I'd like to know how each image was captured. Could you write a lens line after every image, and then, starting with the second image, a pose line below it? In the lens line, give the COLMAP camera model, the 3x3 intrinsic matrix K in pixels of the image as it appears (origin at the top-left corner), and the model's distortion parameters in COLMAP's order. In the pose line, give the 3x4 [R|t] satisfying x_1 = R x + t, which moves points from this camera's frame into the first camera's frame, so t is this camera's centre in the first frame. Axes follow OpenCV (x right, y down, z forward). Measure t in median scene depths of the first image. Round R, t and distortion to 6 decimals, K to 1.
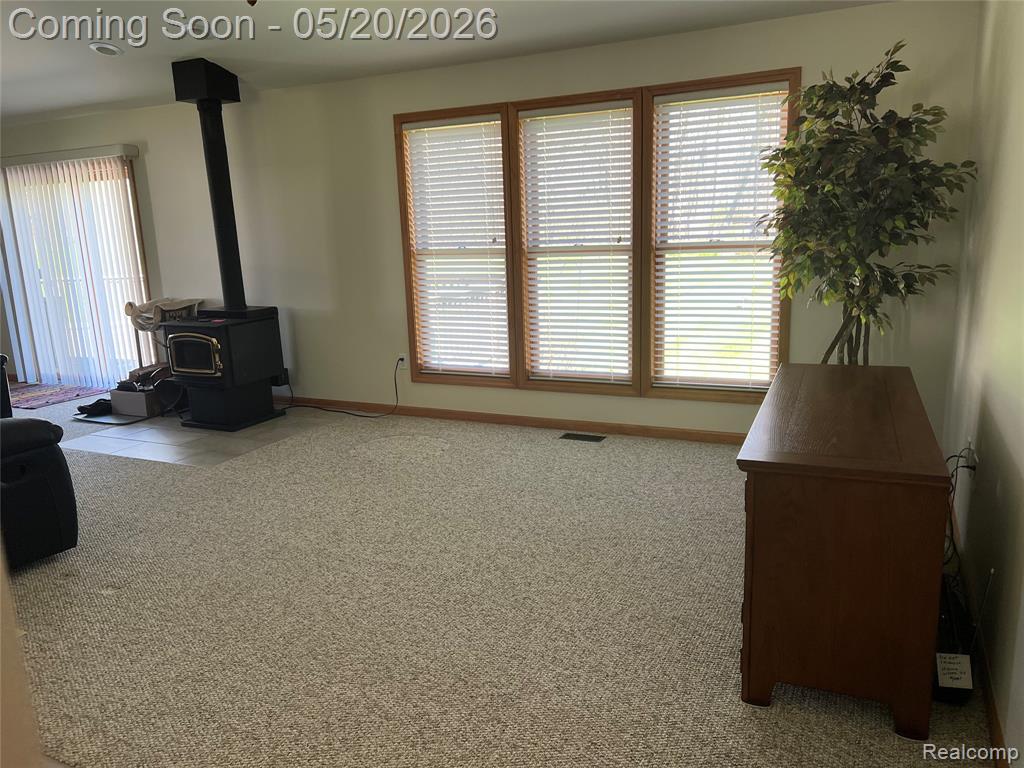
lens RADIAL K [[765.1, 0, 508.2], [0, 765.1, 390.0], [0, 0, 1]] dist [0.053524, -0.059765]
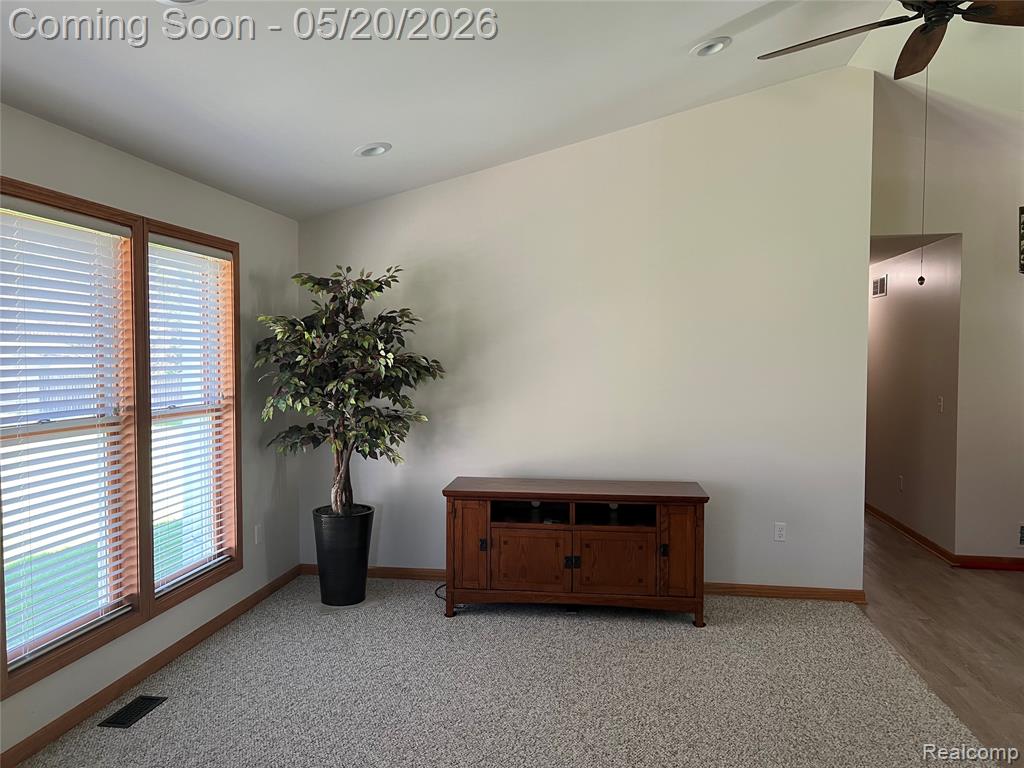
lens RADIAL K [[765.1, 0, 508.2], [0, 765.1, 390.0], [0, 0, 1]] dist [0.053524, -0.059765]
pose [[-0.291987, -0.004739, 0.956411, -0.671296], [0.211441, 0.974925, 0.069382, -0.196127], [-0.932757, 0.222483, -0.283663, 0.904929]]
